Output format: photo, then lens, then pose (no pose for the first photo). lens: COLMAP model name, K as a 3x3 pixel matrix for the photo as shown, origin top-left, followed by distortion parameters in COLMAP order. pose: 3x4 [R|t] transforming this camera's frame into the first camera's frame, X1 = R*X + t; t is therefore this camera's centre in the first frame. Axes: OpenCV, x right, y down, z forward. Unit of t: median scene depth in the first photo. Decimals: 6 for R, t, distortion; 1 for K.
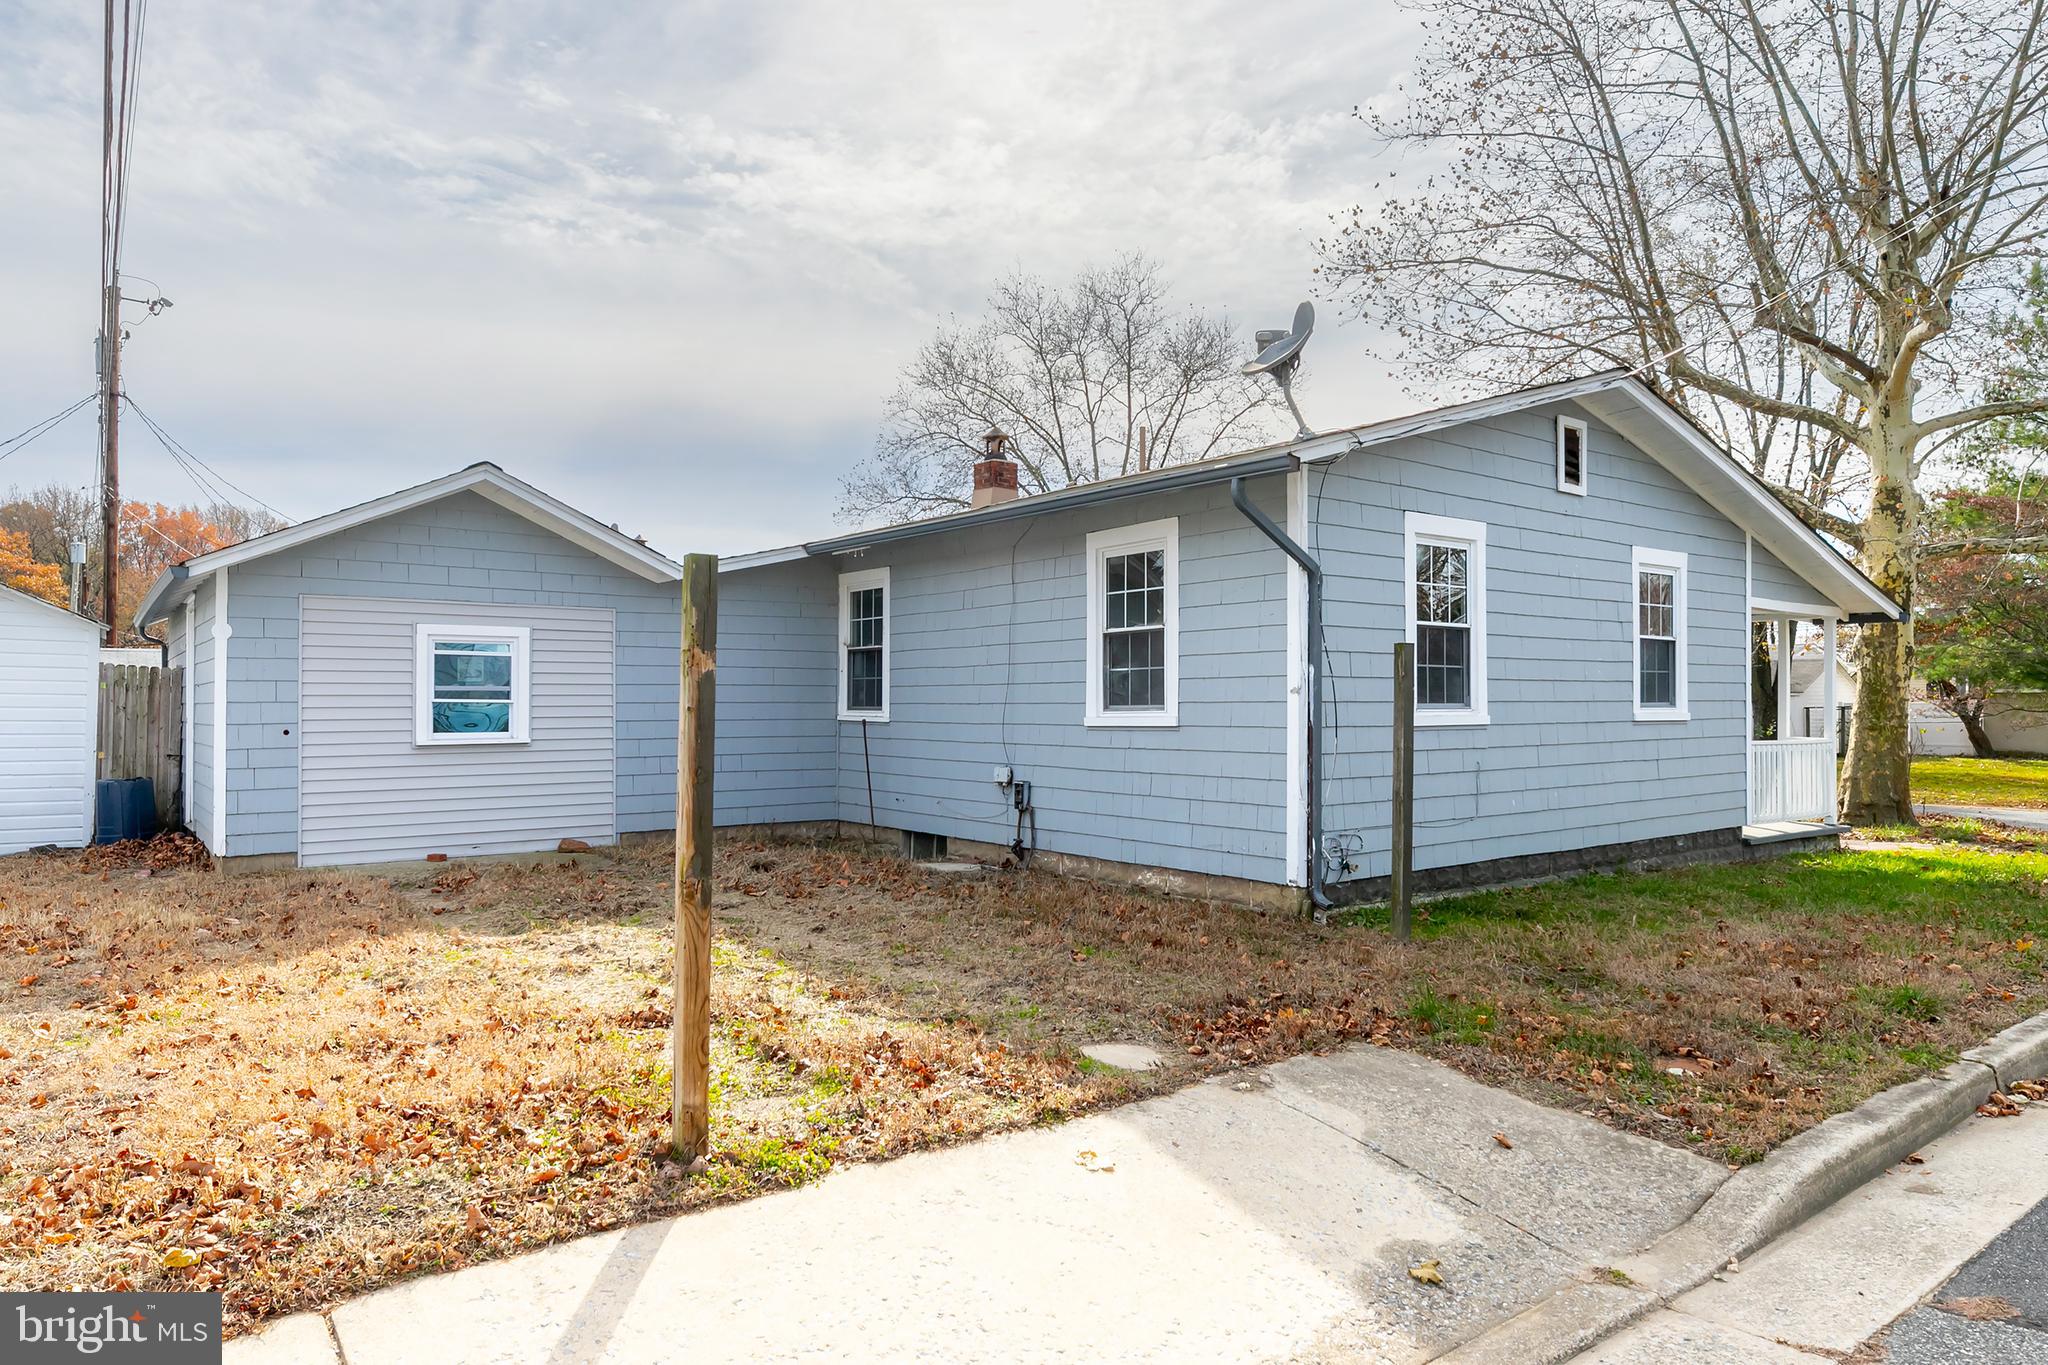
lens RADIAL K [[1253.5, 0, 1024.4], [0, 1253.5, 708.5], [0, 0, 1]] dist [-0.000399, -0.000122]
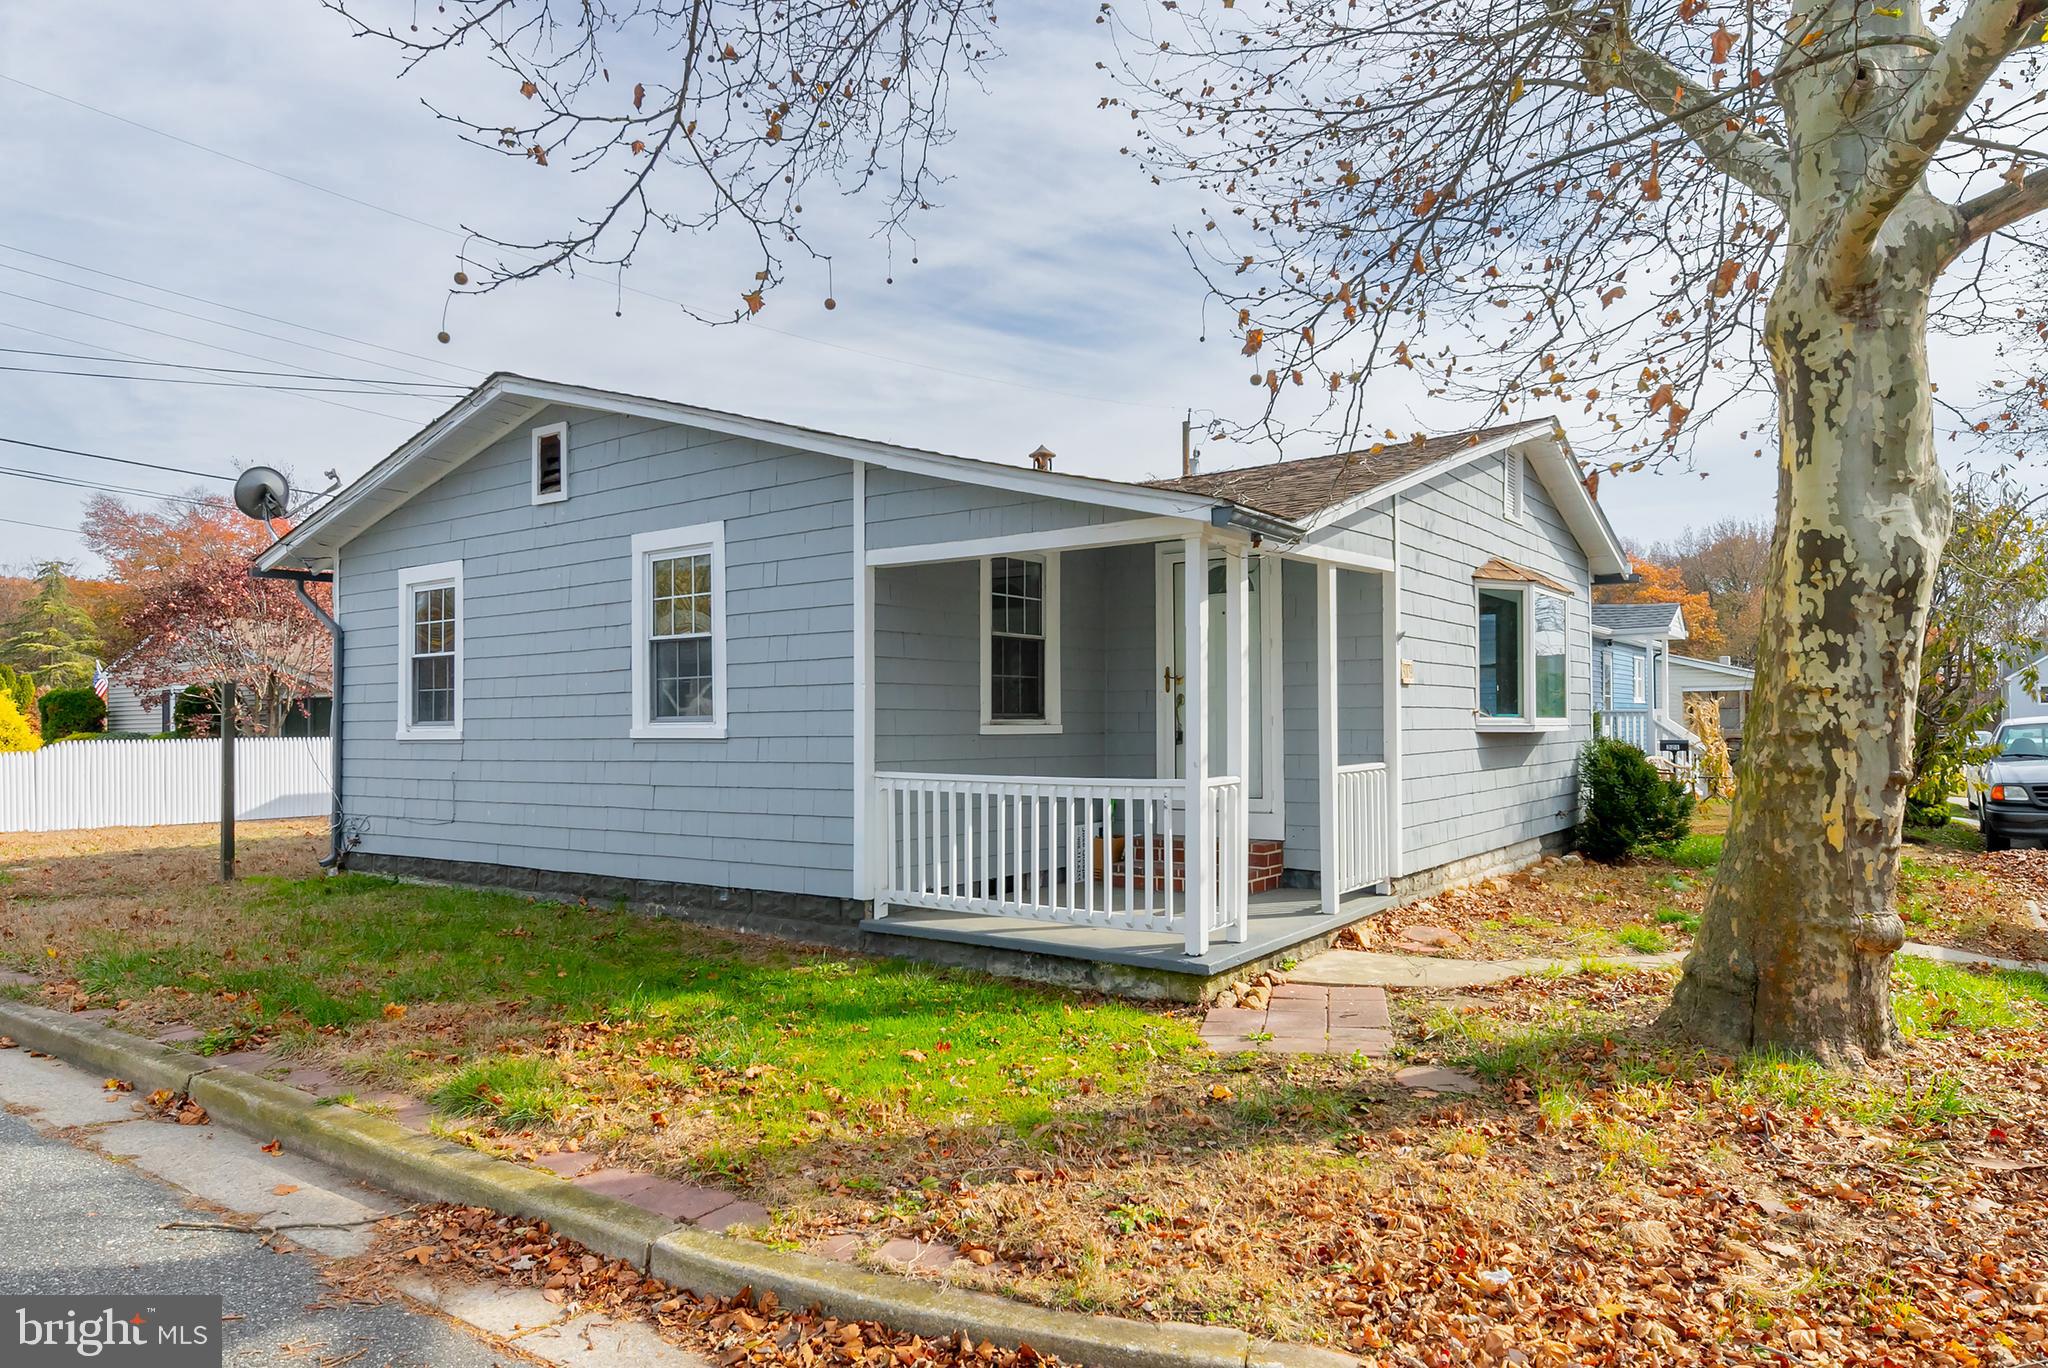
lens RADIAL K [[1253.5, 0, 1024.4], [0, 1253.5, 710.0], [0, 0, 1]] dist [-0.000399, -0.000122]
pose [[0.293544, -0.007674, -0.955915, 1.378554], [0.012846, 0.999909, -0.004082, -0.002376], [0.955859, -0.011081, 0.293616, 0.998100]]
